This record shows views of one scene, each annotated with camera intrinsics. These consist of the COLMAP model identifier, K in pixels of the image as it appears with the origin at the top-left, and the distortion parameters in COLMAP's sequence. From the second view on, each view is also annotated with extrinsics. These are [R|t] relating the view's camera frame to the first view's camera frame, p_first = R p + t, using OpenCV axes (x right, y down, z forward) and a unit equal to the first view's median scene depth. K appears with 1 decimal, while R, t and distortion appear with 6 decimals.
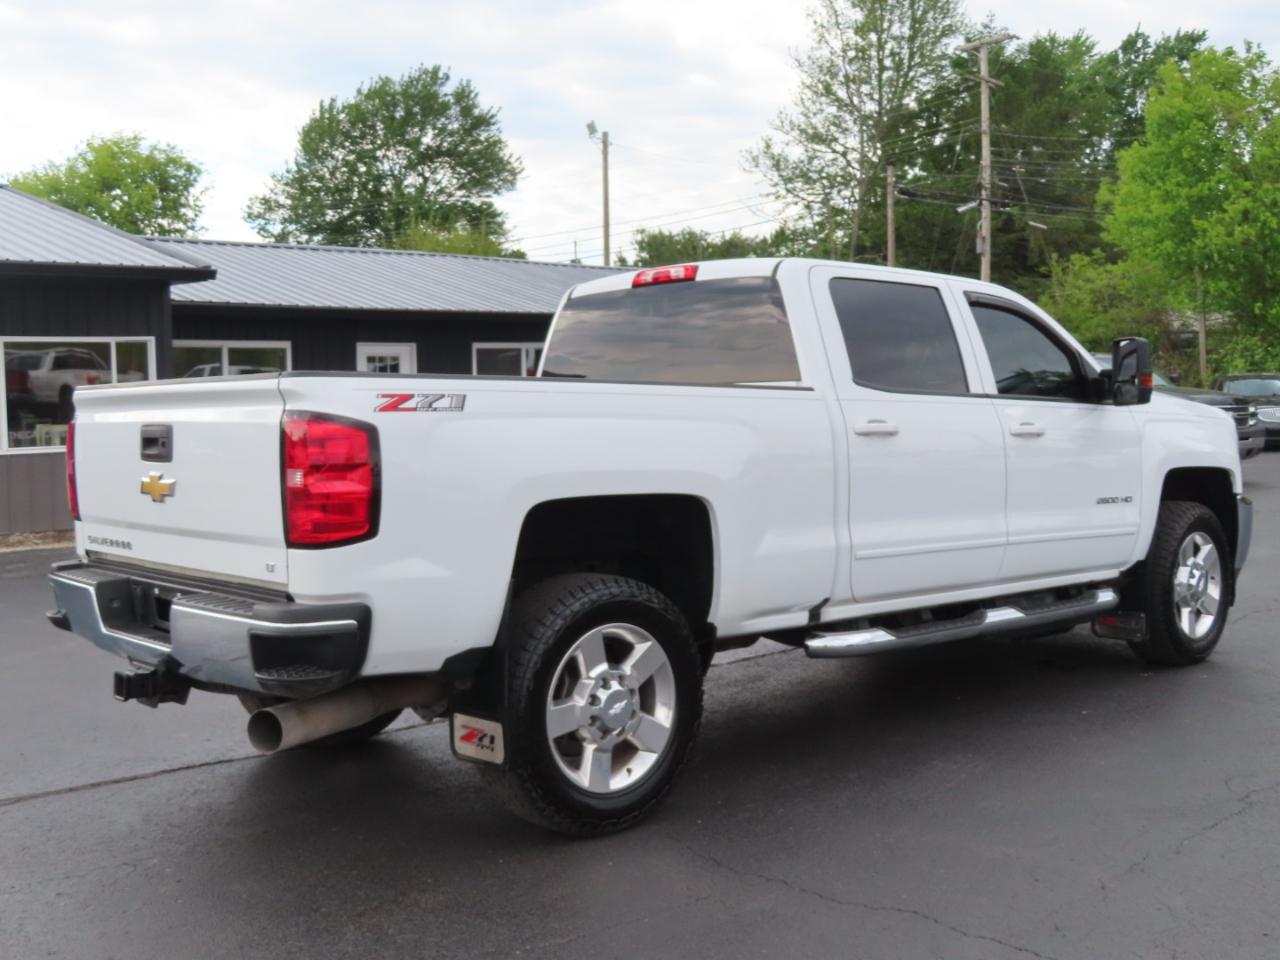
lens RADIAL K [[1296.8, 0, 640.0], [0, 1296.8, 480.0], [0, 0, 1]] dist [0.114770, -0.507746]
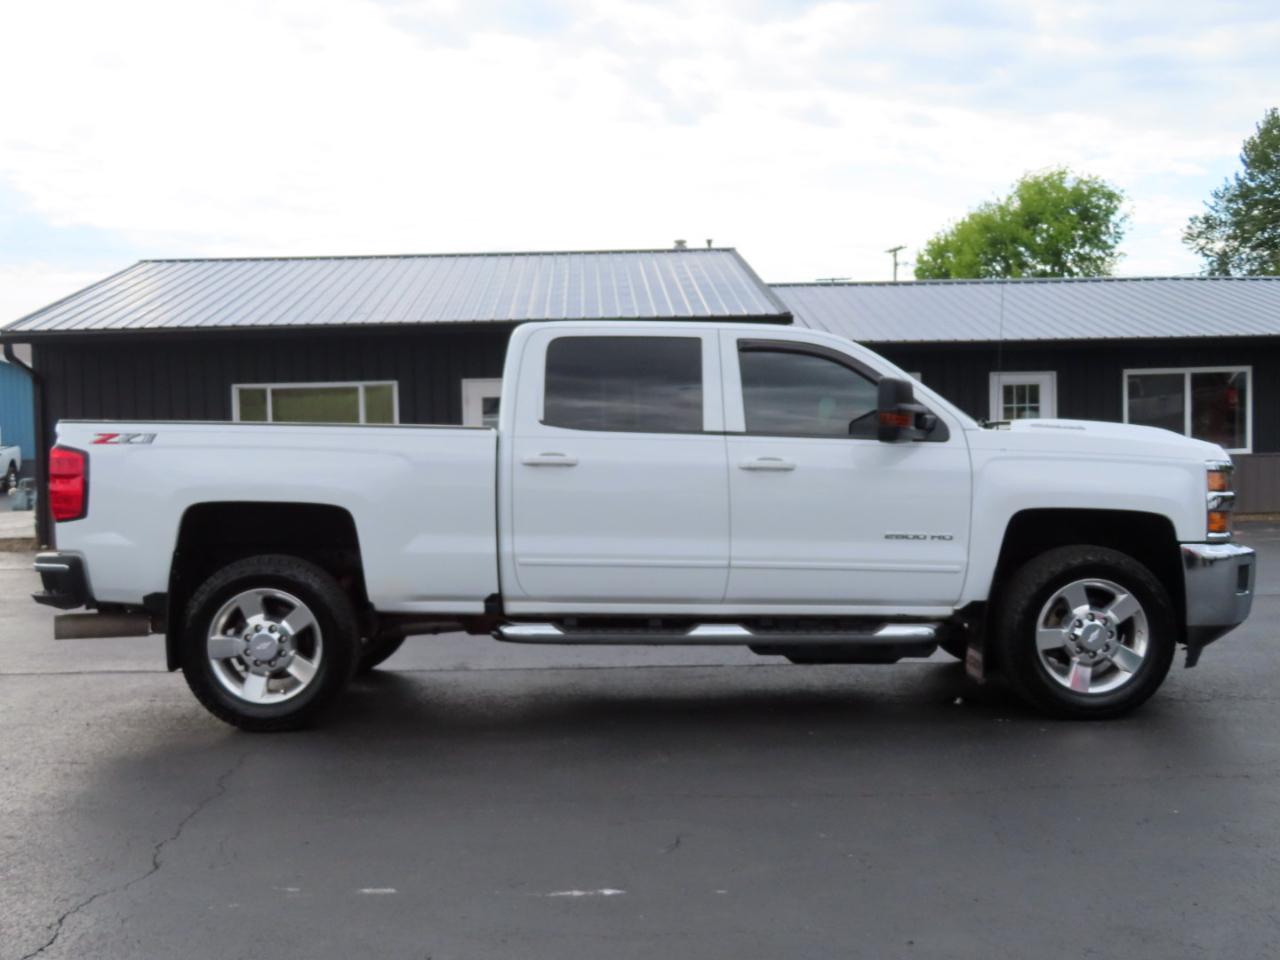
lens RADIAL K [[1258.8, 0, 639.5], [0, 1258.8, 482.3], [0, 0, 1]] dist [-0.005323, 0.009471]
pose [[0.769720, 0.030387, -0.637659, 0.982809], [-0.038592, 0.999254, 0.001034, -0.022669], [0.637215, 0.023813, 0.770318, 0.138646]]
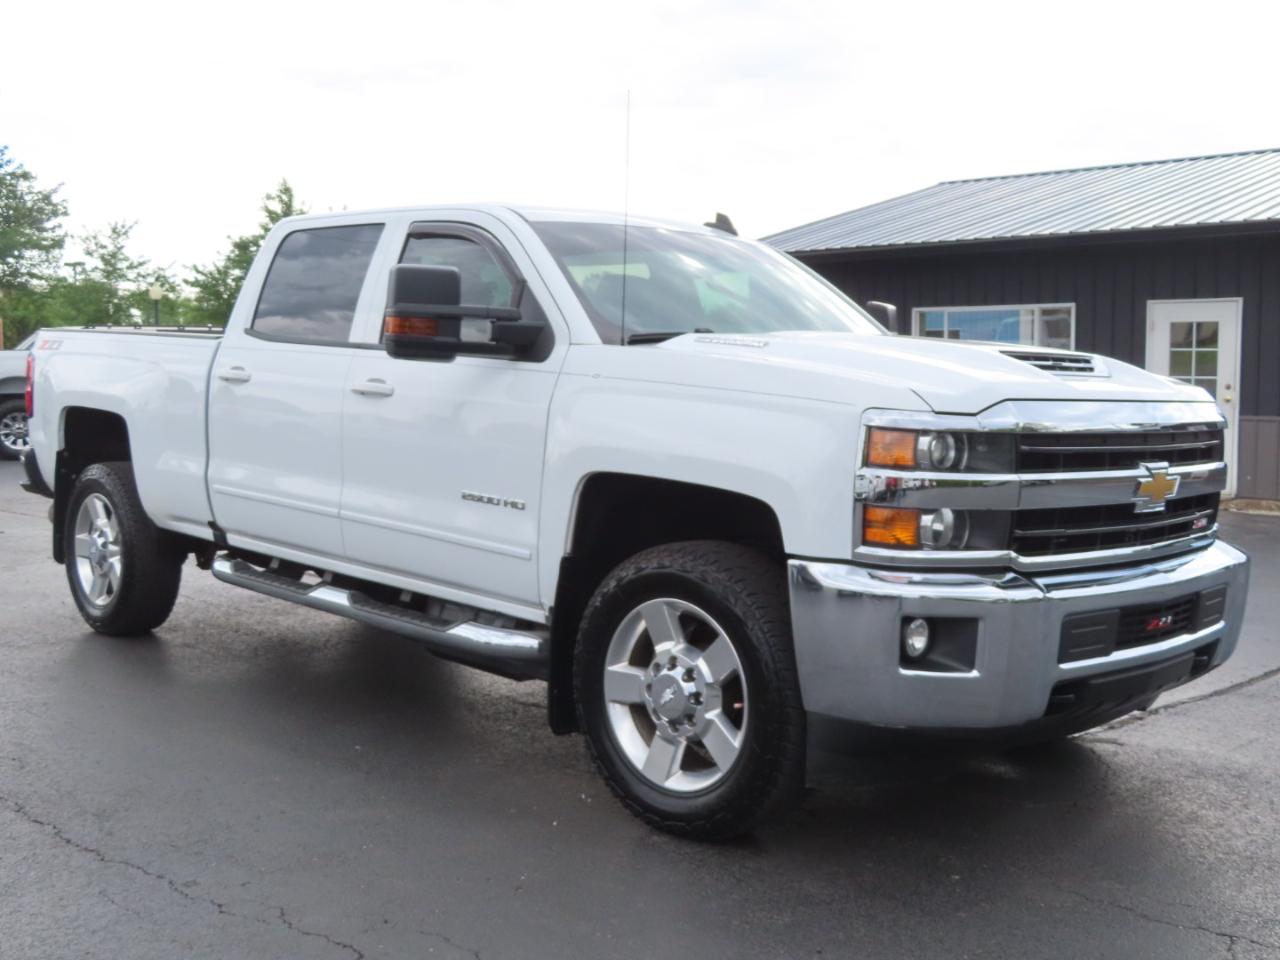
lens RADIAL K [[1432.5, 0, 640.0], [0, 1432.5, 480.0], [0, 0, 1]] dist [-0.038019, 0.002819]
pose [[0.049827, 0.091550, -0.994553, 1.341811], [-0.079038, 0.993028, 0.087450, -0.080559], [0.995626, 0.074250, 0.056716, 1.245627]]
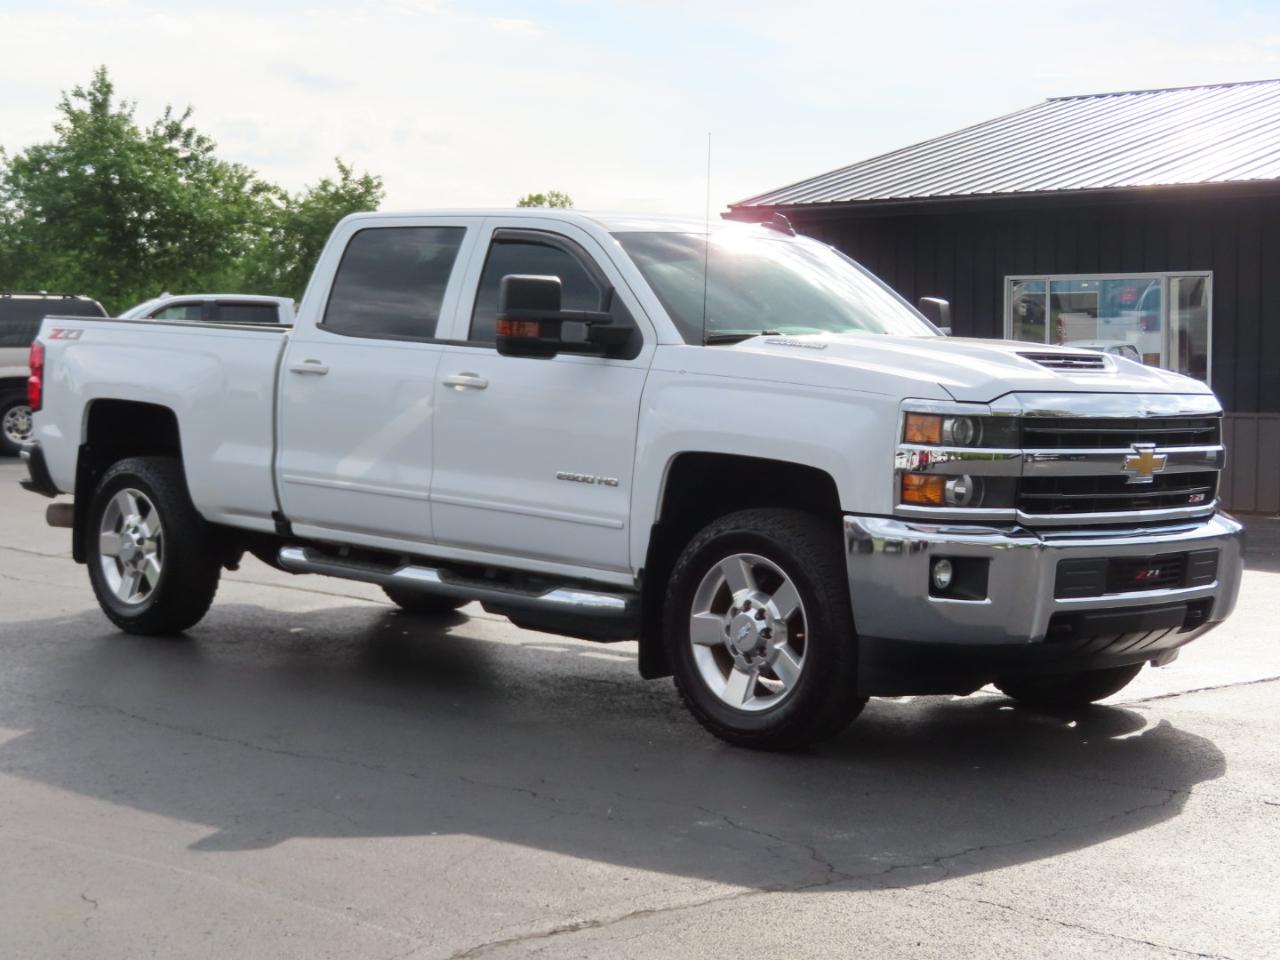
lens RADIAL K [[2306.3, 0, 640.0], [0, 2306.3, 480.0], [0, 0, 1]] dist [0.012304, -0.044767]
pose [[0.066323, 0.071082, -0.995263, 2.110123], [-0.081325, 0.994526, 0.065610, -0.093835], [0.994479, 0.076588, 0.071741, 1.123310]]
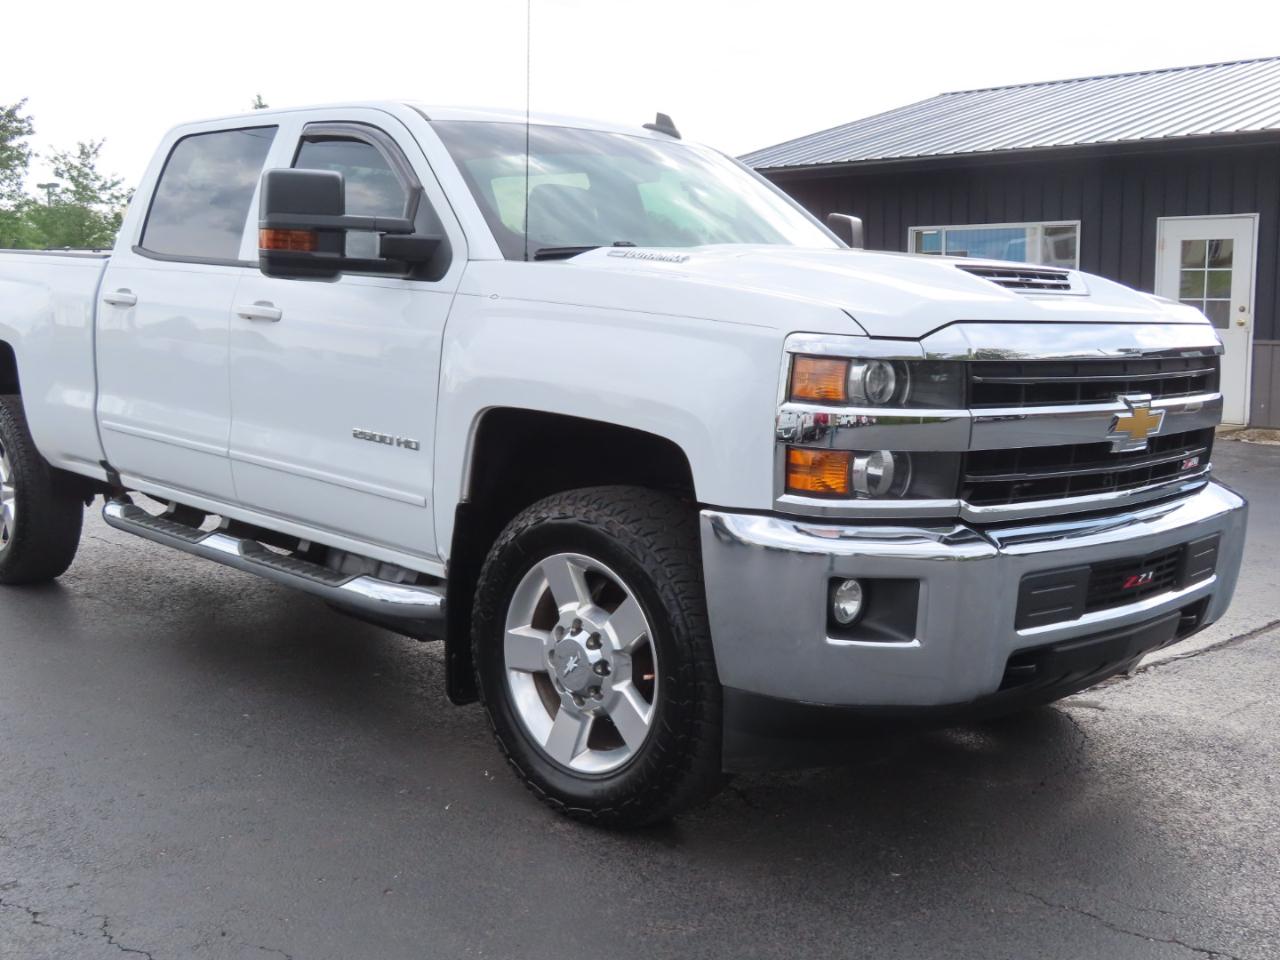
lens RADIAL K [[1464.8, 0, 640.0], [0, 1464.8, 480.0], [0, 0, 1]] dist [-0.024021, -0.000439]
pose [[0.047881, 0.140227, -0.988961, 1.253352], [-0.075819, 0.987750, 0.136384, -0.080545], [0.995971, 0.068452, 0.057926, 1.300771]]
